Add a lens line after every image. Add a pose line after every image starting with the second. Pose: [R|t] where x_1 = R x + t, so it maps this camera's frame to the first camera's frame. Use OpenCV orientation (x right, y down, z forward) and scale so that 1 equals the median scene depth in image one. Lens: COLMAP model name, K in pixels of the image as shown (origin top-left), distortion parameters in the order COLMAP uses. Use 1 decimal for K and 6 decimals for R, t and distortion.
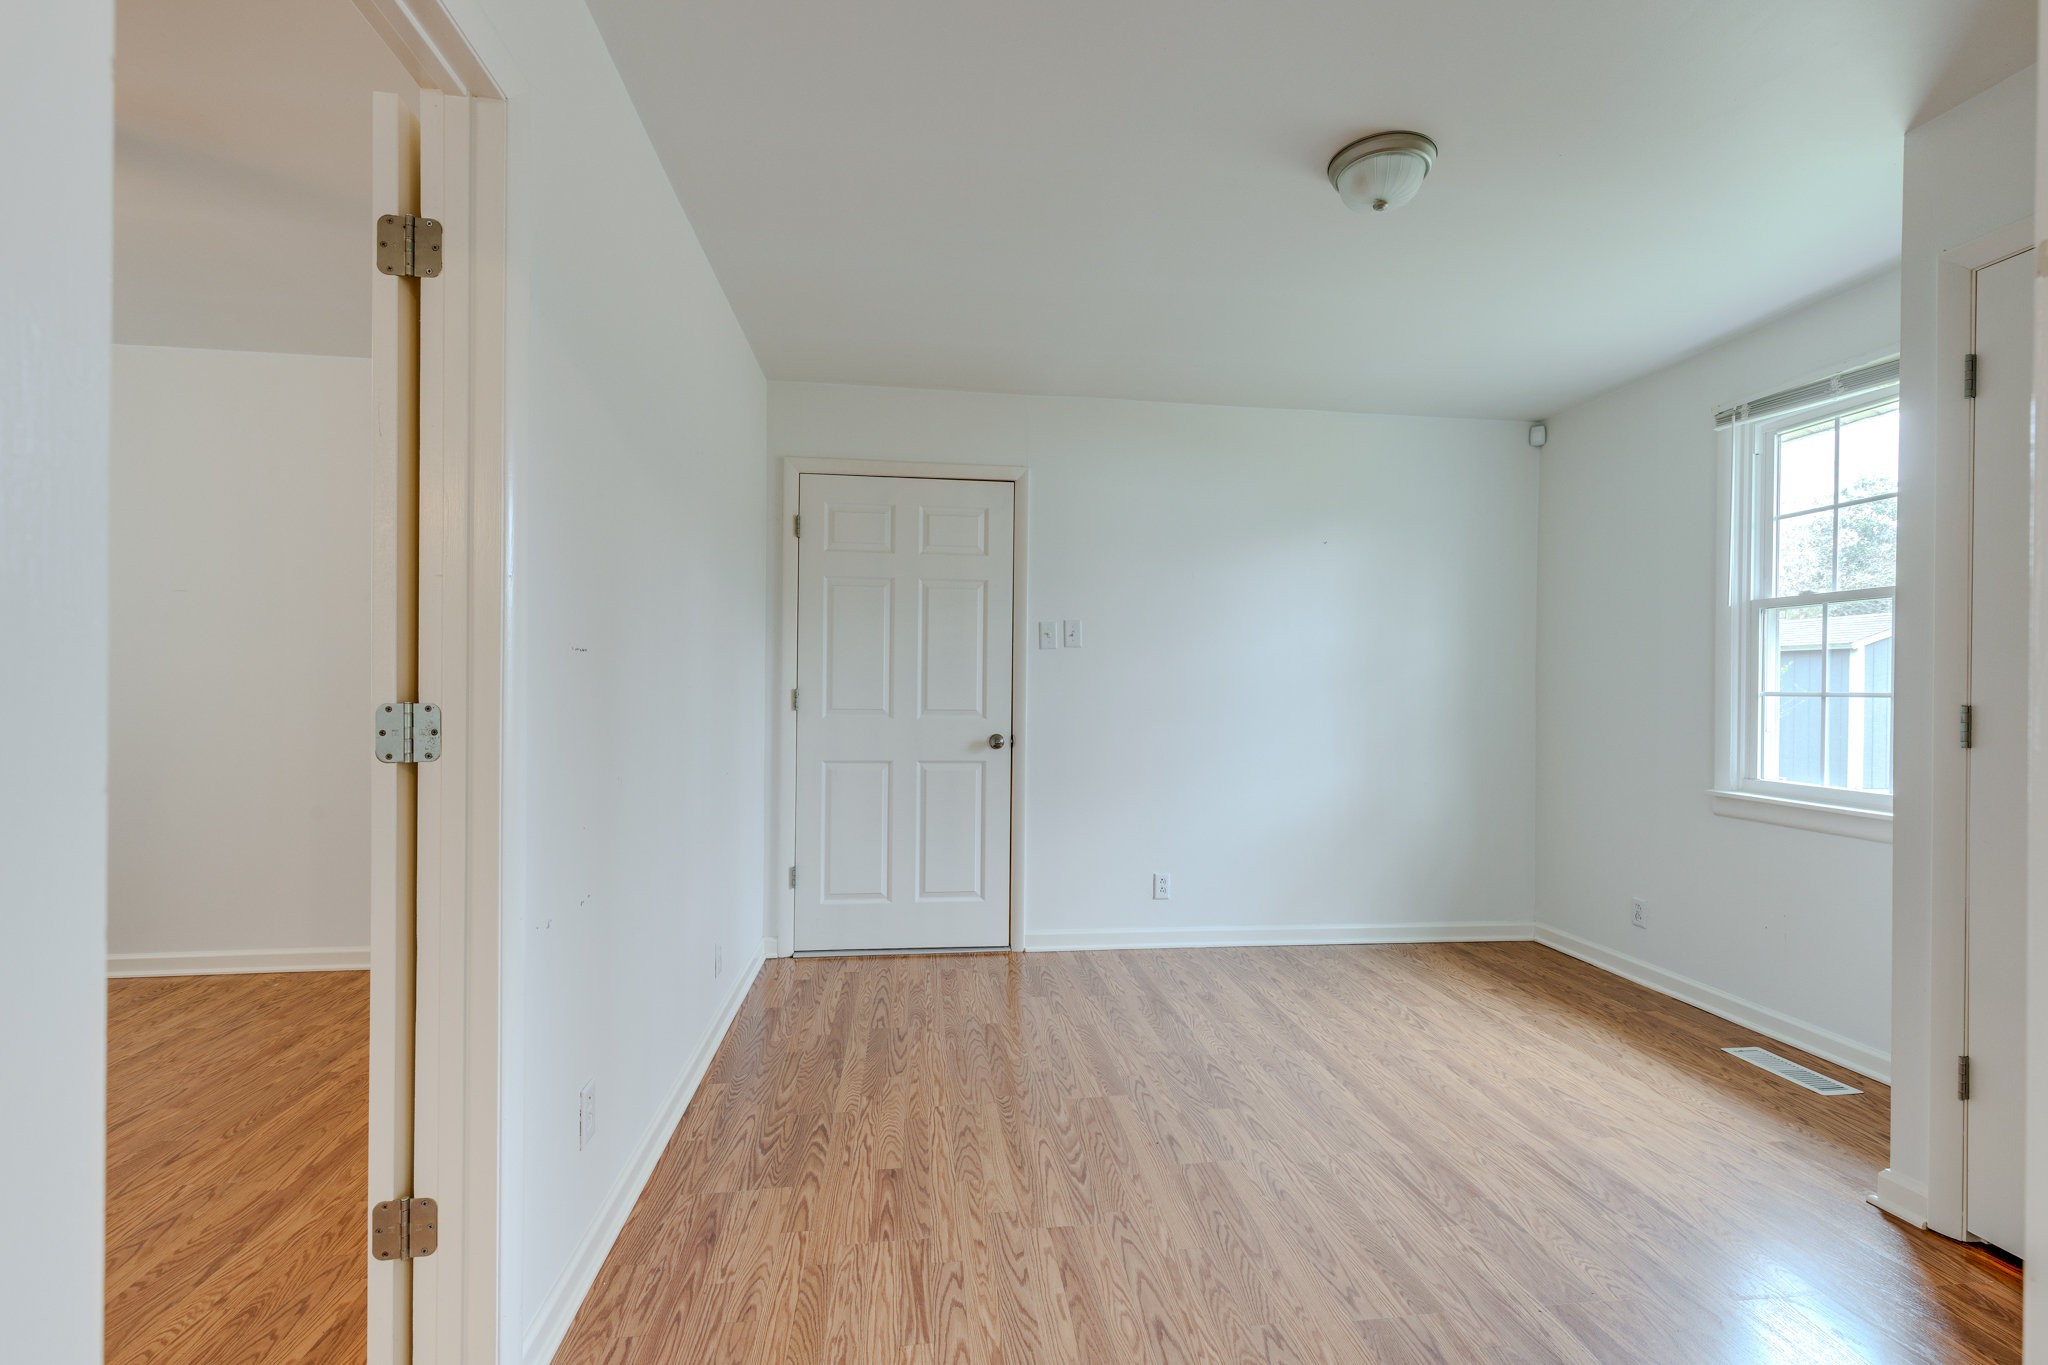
lens RADIAL K [[934.8, 0, 1024.0], [0, 934.8, 682.5], [0, 0, 1]] dist [0.022234, -0.006378]
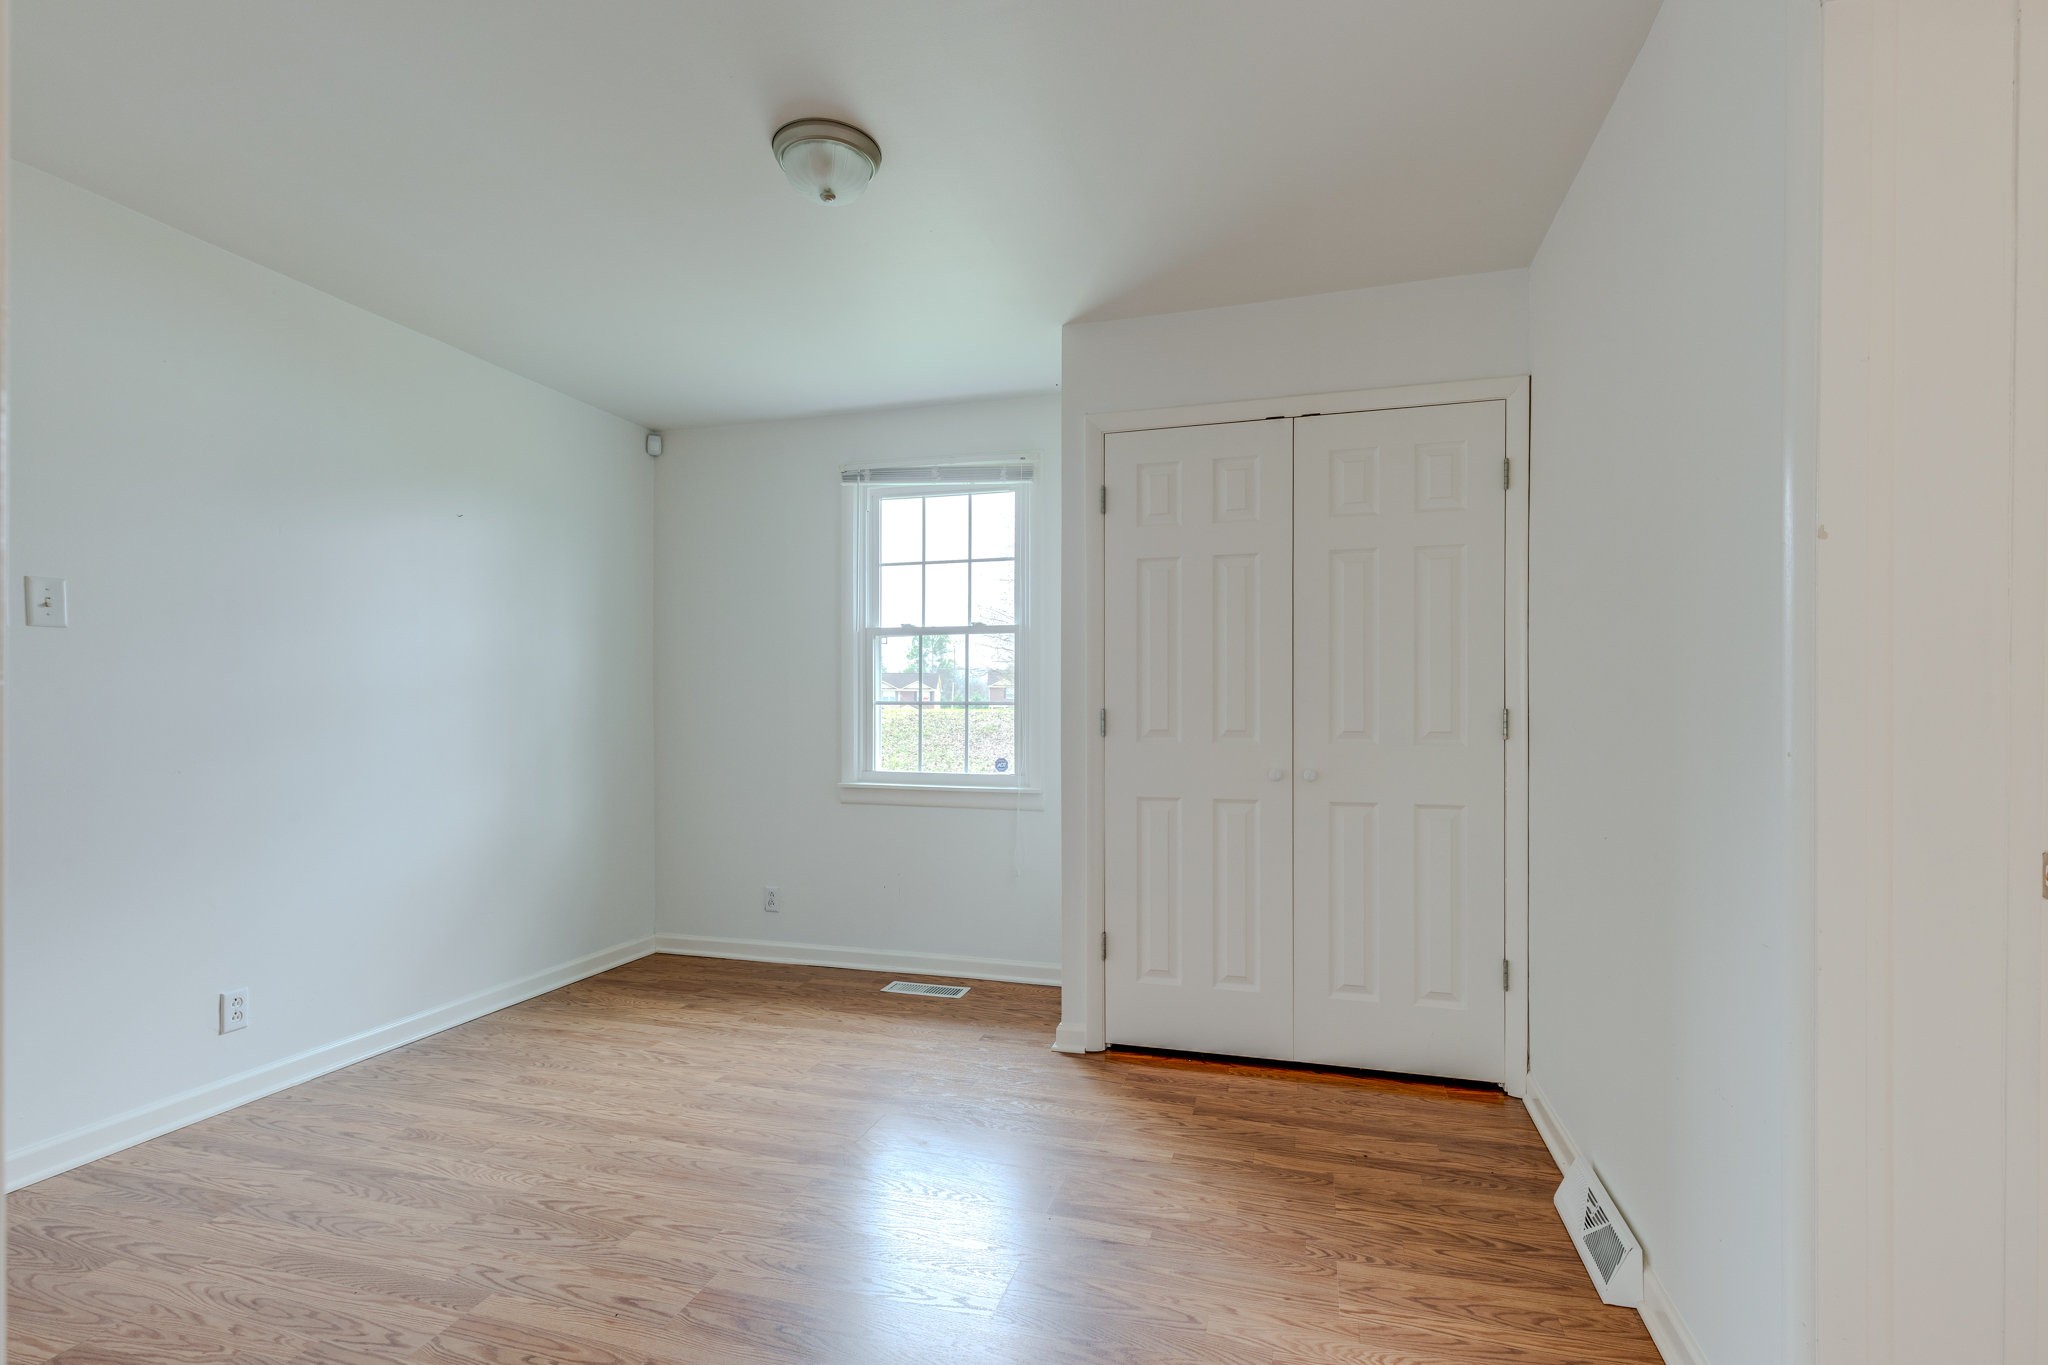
lens RADIAL K [[980.4, 0, 1034.0], [0, 980.4, 692.8], [0, 0, 1]] dist [0.008621, 0.000851]
pose [[0.379187, 0.002291, 0.925317, -0.336261], [-0.003856, 0.999992, -0.000896, -0.000781], [-0.925312, -0.003229, 0.379193, 0.298336]]
